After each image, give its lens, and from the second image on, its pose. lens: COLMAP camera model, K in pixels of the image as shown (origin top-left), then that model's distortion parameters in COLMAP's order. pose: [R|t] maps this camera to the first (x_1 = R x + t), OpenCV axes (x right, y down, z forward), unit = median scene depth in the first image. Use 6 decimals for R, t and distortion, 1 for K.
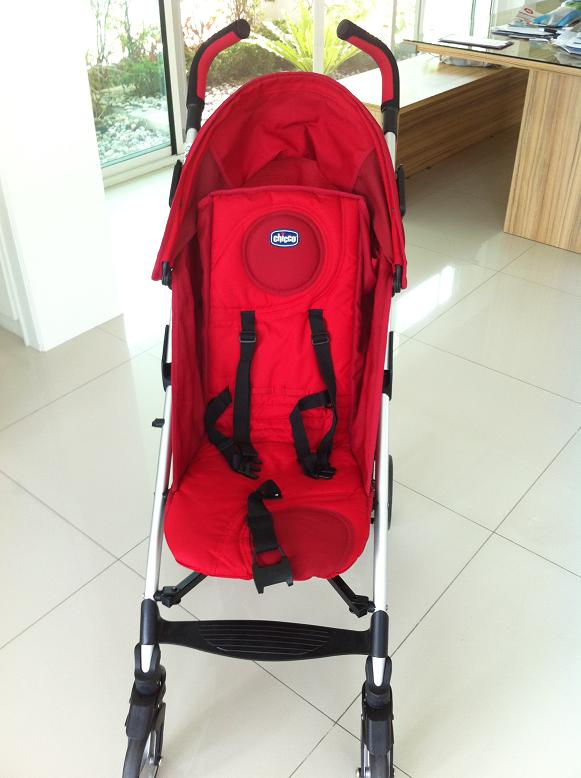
lens RADIAL K [[707.4, 0, 290.5], [0, 707.4, 389.0], [0, 0, 1]] dist [0.012902, 0.009412]
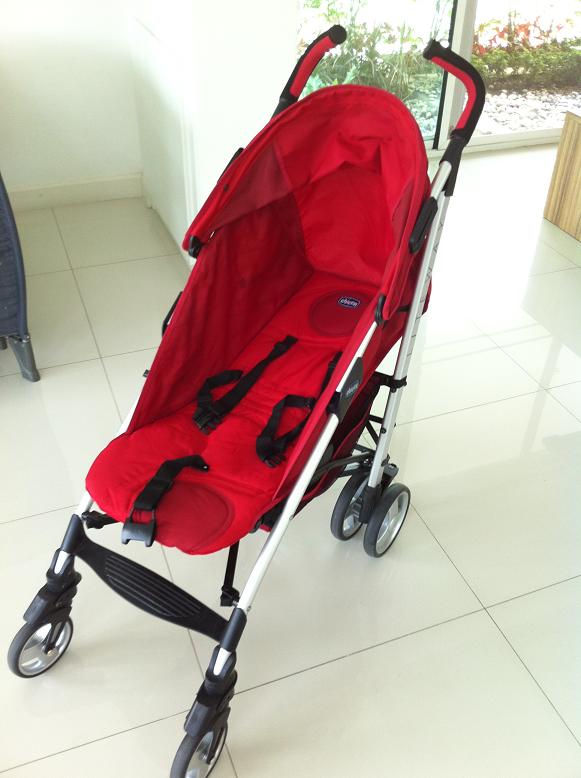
lens RADIAL K [[707.4, 0, 290.5], [0, 707.4, 389.0], [0, 0, 1]] dist [0.012902, 0.009412]
pose [[0.884417, 0.314287, -0.345007, 0.391113], [-0.308468, 0.948413, 0.073214, -0.078002], [0.350219, 0.041672, 0.935740, 0.034037]]
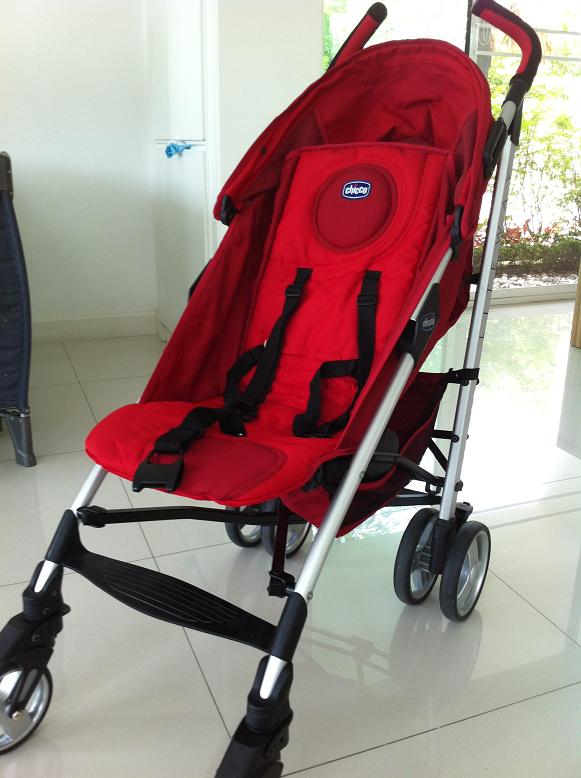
lens RADIAL K [[707.4, 0, 290.5], [0, 707.4, 389.0], [0, 0, 1]] dist [0.012902, 0.009412]
pose [[0.887767, 0.171715, -0.427064, 0.341100], [-0.288461, 0.930564, -0.225480, 0.246940], [0.358692, 0.323365, 0.875657, 0.259820]]
